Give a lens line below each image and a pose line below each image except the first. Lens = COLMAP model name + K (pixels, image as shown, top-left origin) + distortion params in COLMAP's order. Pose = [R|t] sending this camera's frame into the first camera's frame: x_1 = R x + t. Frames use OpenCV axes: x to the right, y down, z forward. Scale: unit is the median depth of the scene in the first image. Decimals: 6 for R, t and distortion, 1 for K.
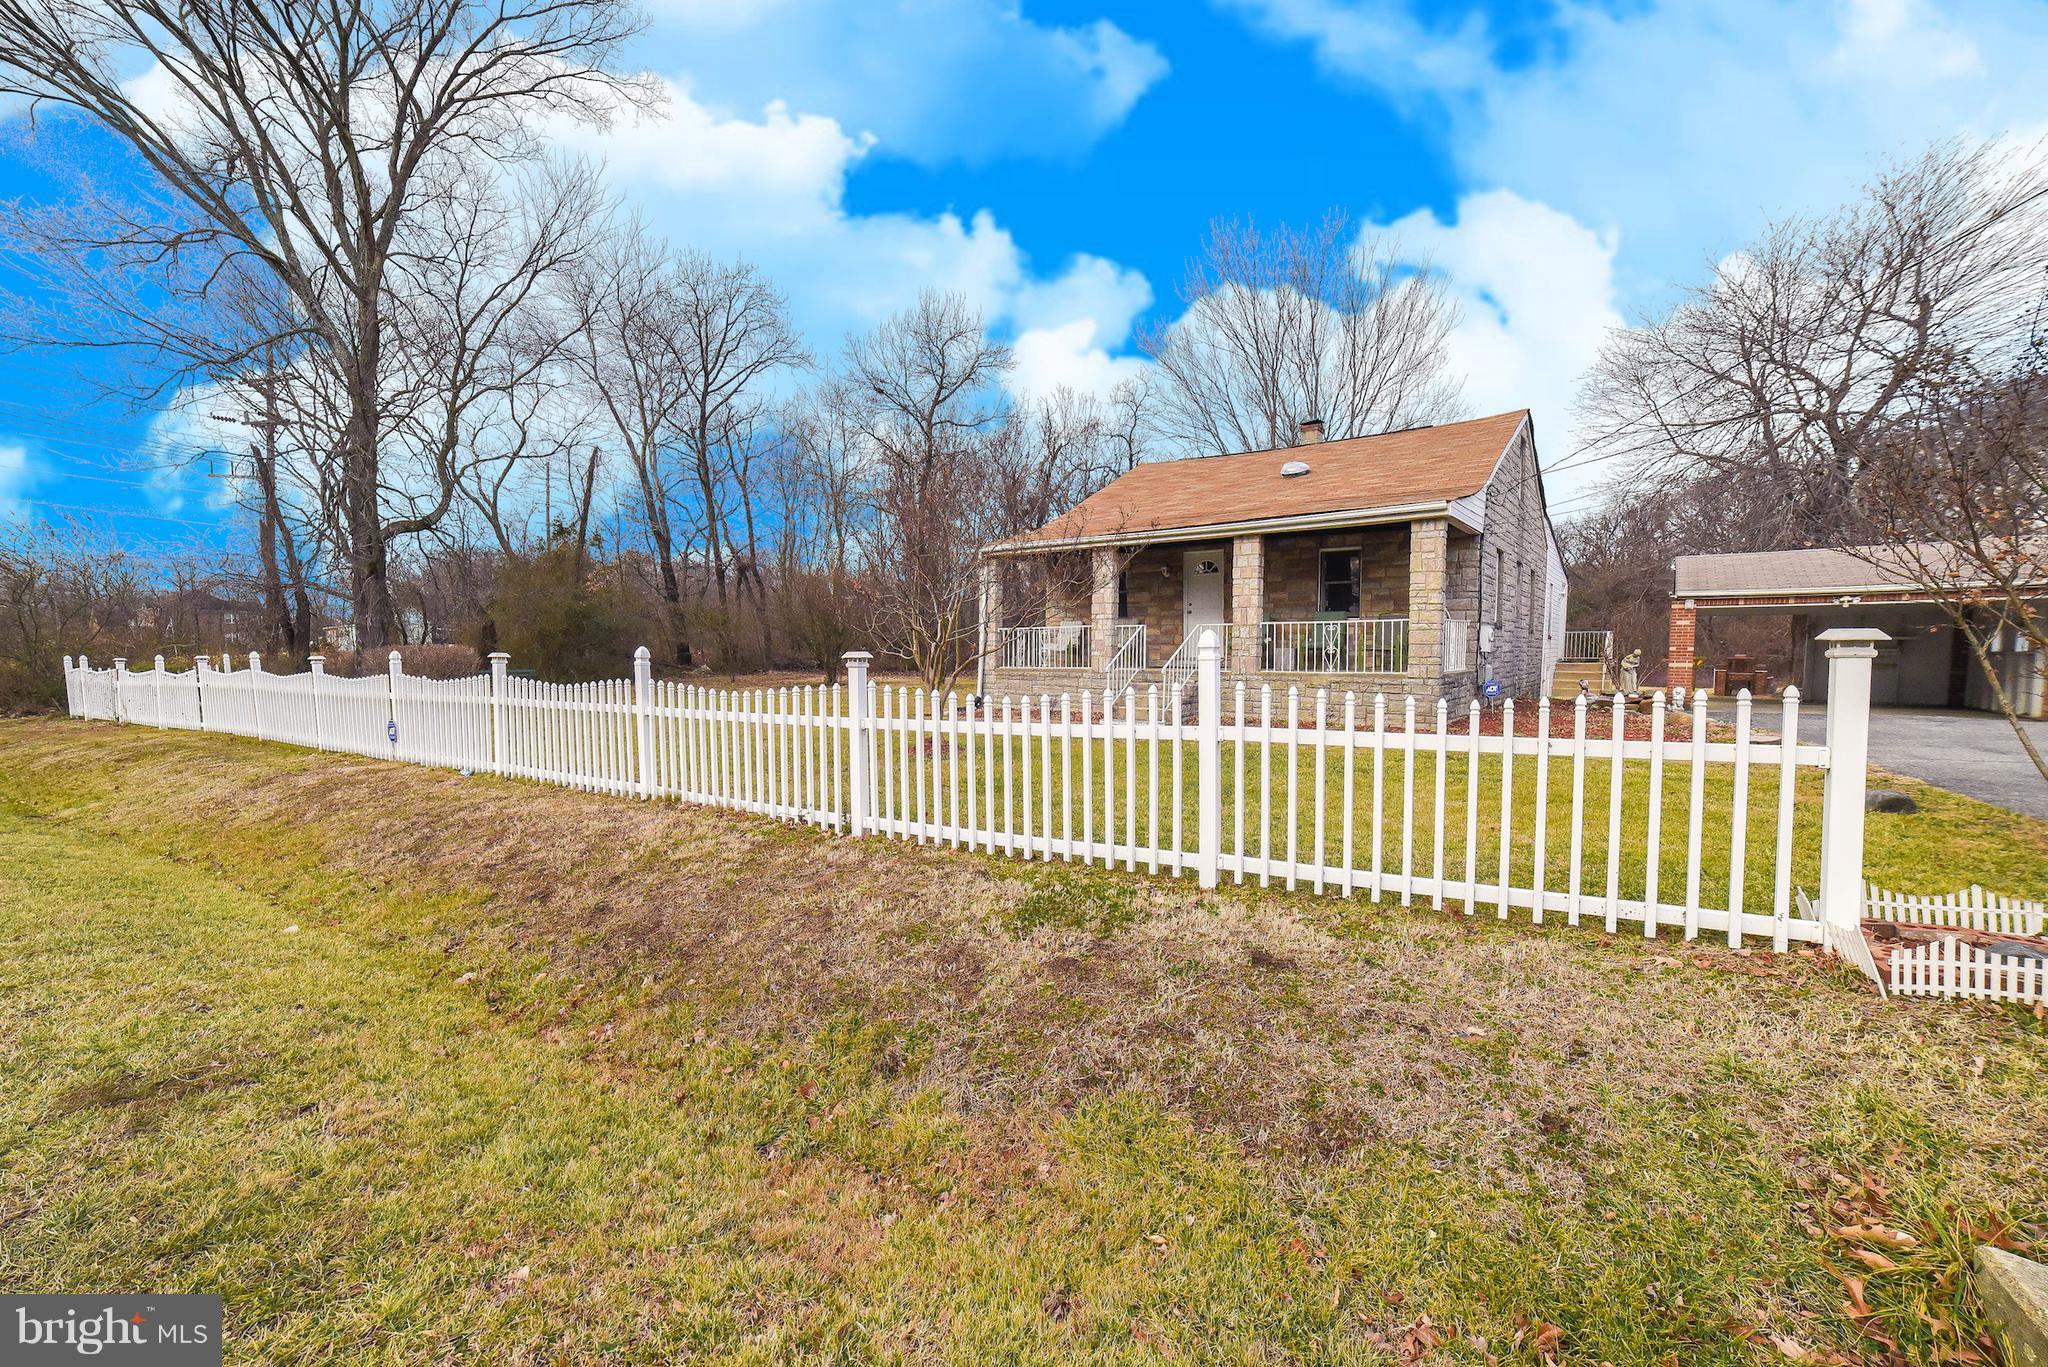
lens RADIAL K [[802.8, 0, 1035.0], [0, 802.8, 701.6], [0, 0, 1]] dist [-0.060714, 0.032217]
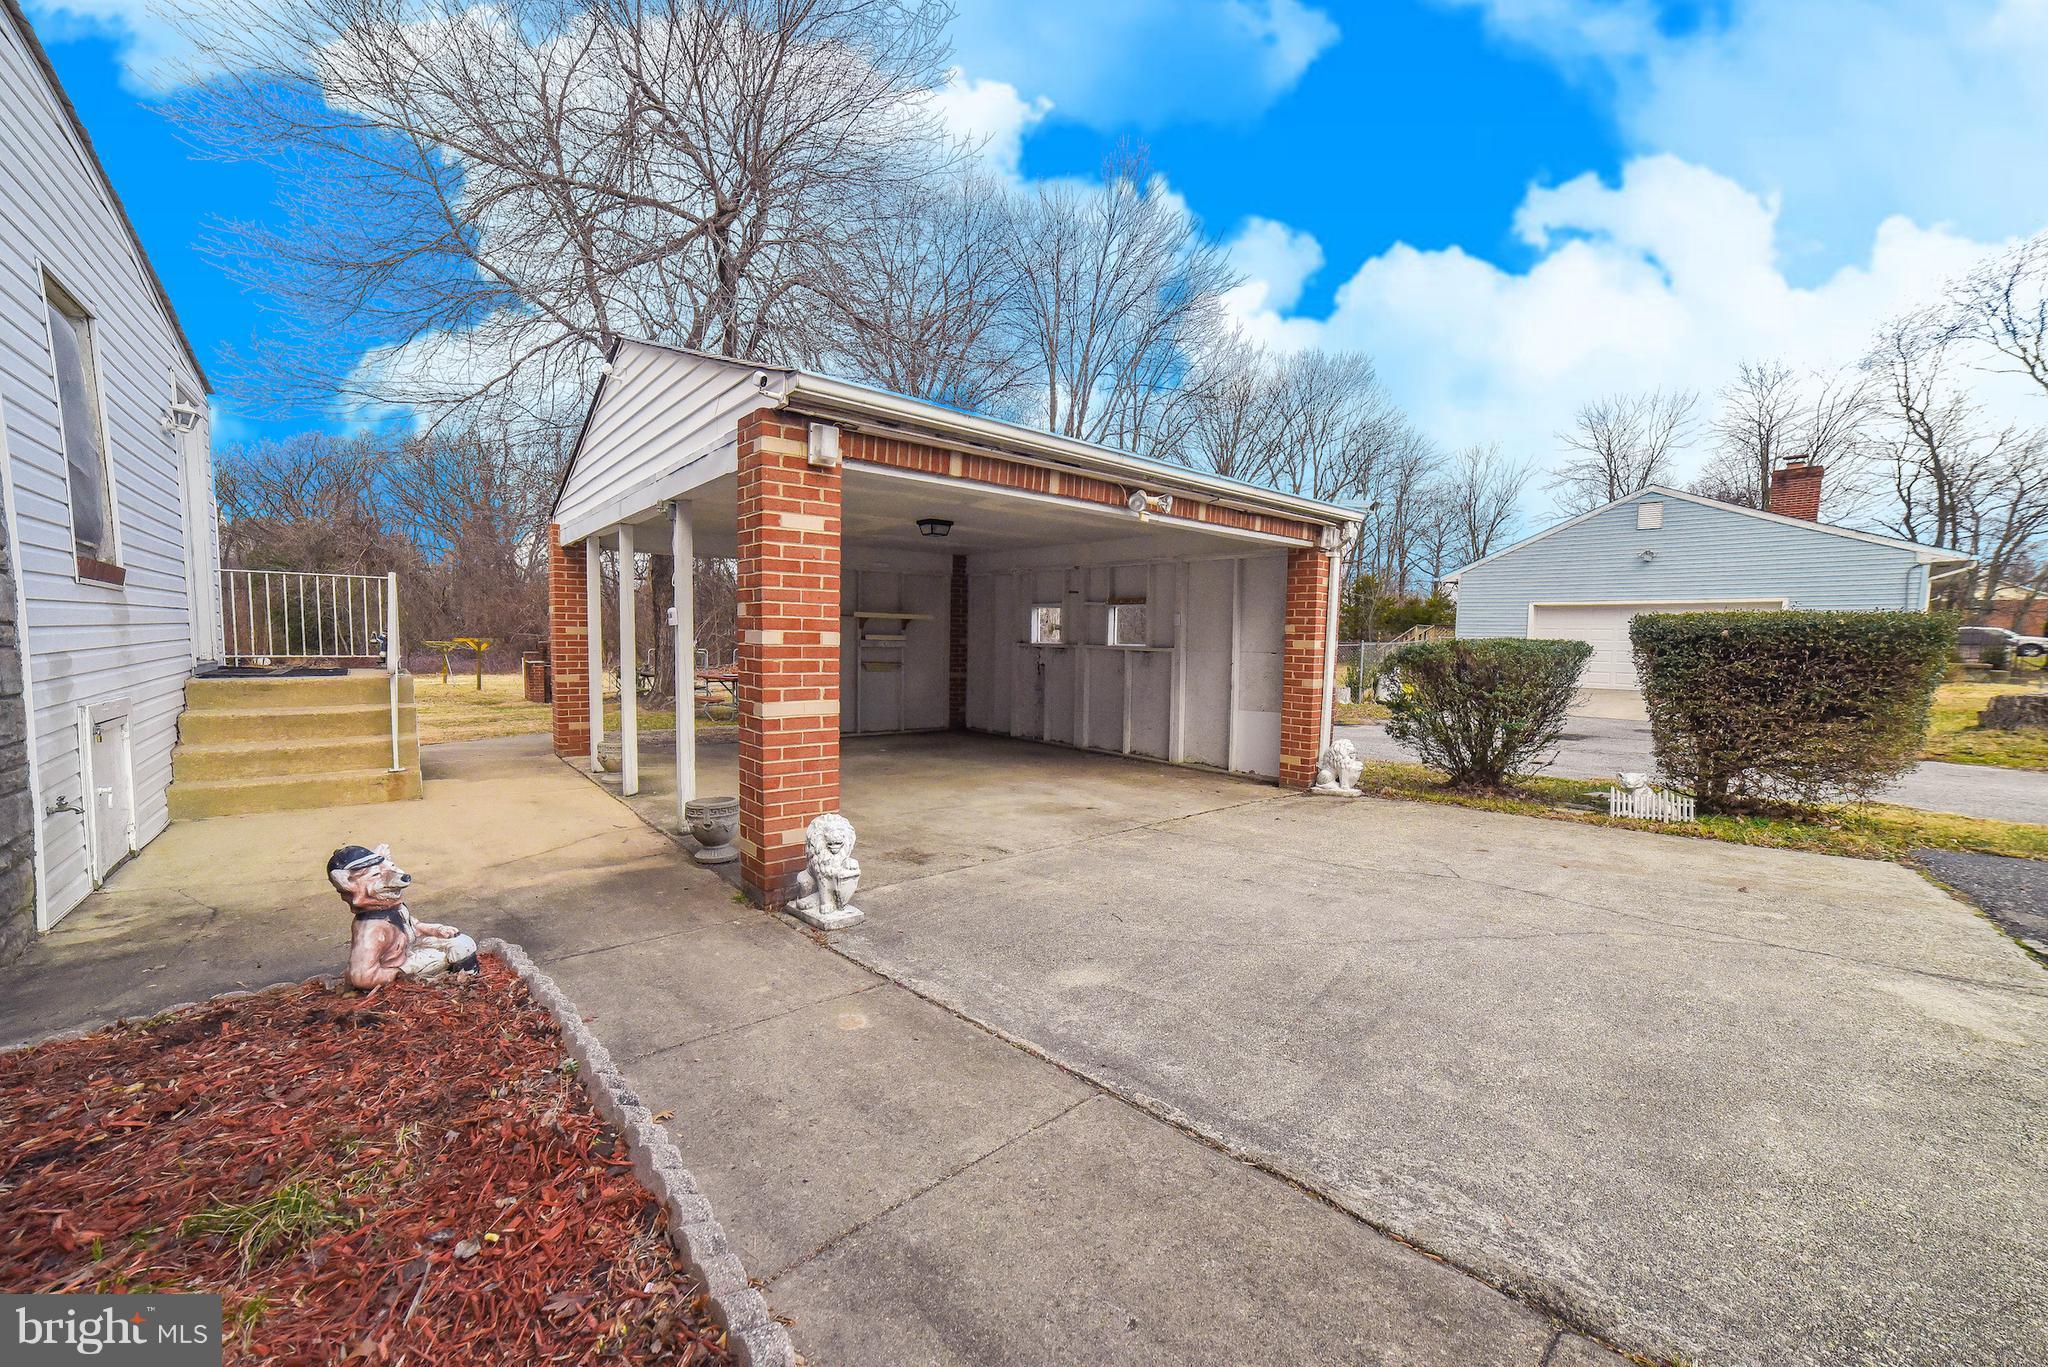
lens RADIAL K [[802.8, 0, 1035.0], [0, 802.8, 701.6], [0, 0, 1]] dist [-0.060714, 0.032217]
pose [[0.183918, -0.077914, 0.979849, 0.501043], [0.049418, 0.996326, 0.069948, -0.050996], [-0.981698, 0.035557, 0.187093, 0.731751]]
